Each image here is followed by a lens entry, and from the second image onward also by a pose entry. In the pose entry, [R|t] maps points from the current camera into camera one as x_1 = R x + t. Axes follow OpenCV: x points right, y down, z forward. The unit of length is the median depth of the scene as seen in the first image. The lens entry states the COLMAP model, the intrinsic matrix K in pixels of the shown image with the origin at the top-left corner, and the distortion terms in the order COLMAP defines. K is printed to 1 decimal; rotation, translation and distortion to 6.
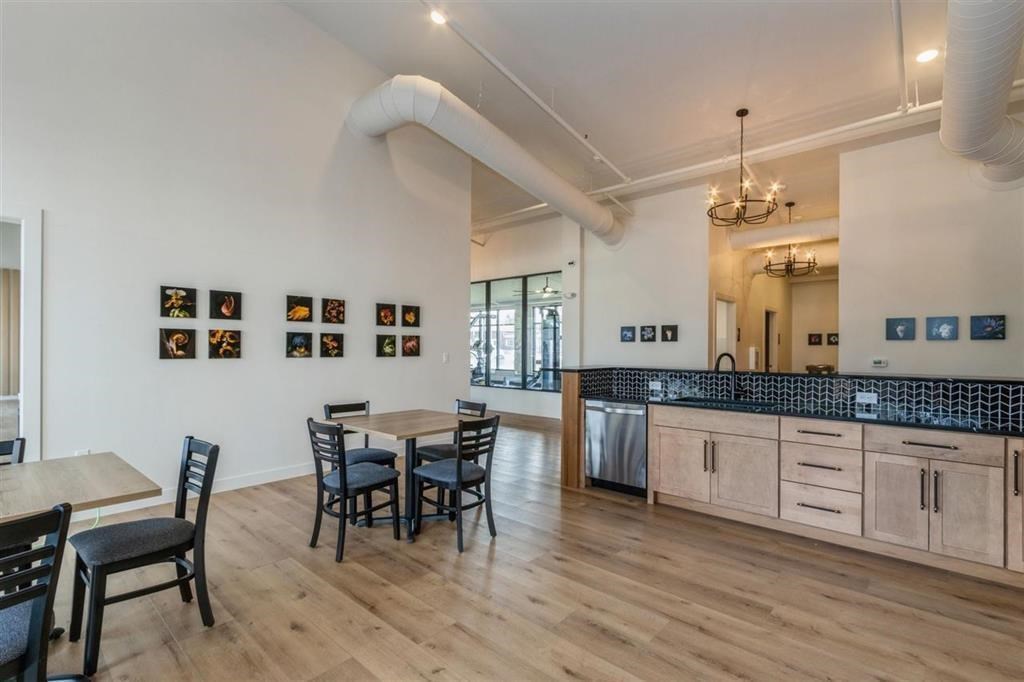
lens RADIAL K [[476.7, 0, 507.6], [0, 476.7, 348.4], [0, 0, 1]] dist [0.008665, -0.001895]
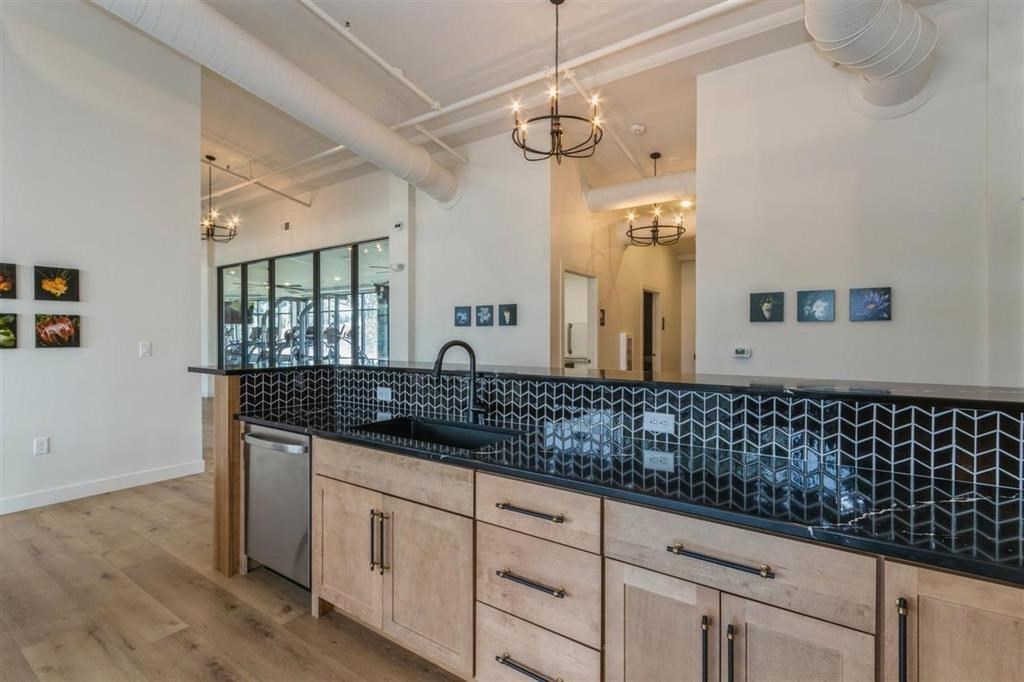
lens RADIAL K [[476.7, 0, 507.6], [0, 476.7, 337.1], [0, 0, 1]] dist [0.008665, -0.001895]
pose [[0.992622, -0.003492, 0.121202, 0.324197], [0.003152, 0.999991, 0.002998, 0.002720], [-0.121211, -0.002594, 0.992623, 0.305122]]
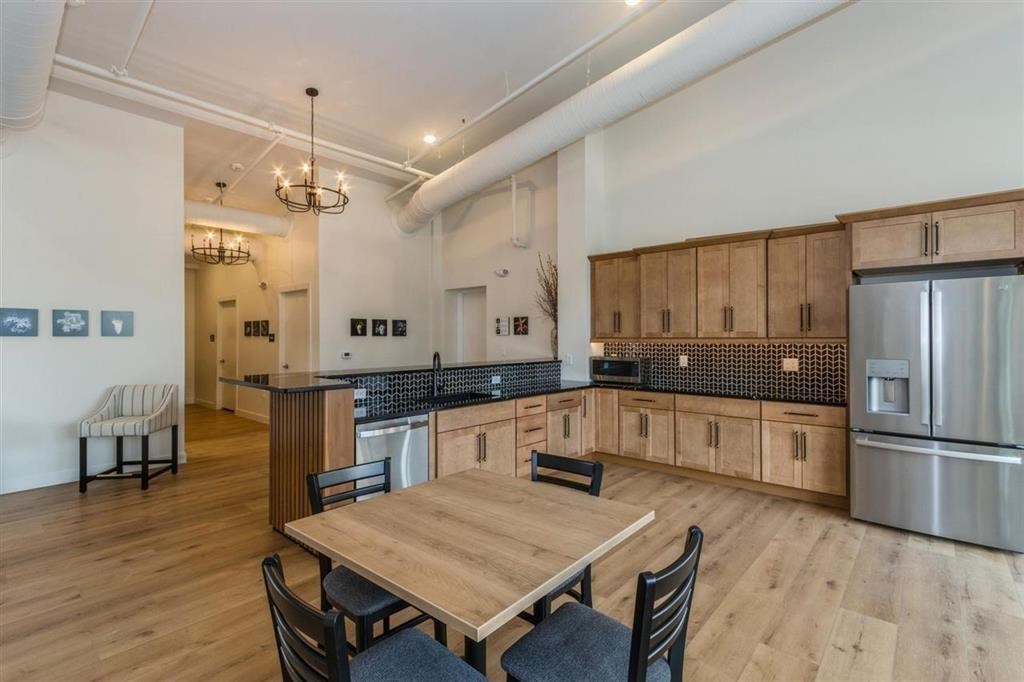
lens RADIAL K [[476.7, 0, 505.4], [0, 476.7, 336.0], [0, 0, 1]] dist [0.008665, -0.001895]
pose [[-0.008966, -0.003492, 0.999954, -0.435015], [0.002177, 0.999991, 0.003512, -0.020933], [-0.999957, 0.002208, -0.008958, 0.619923]]
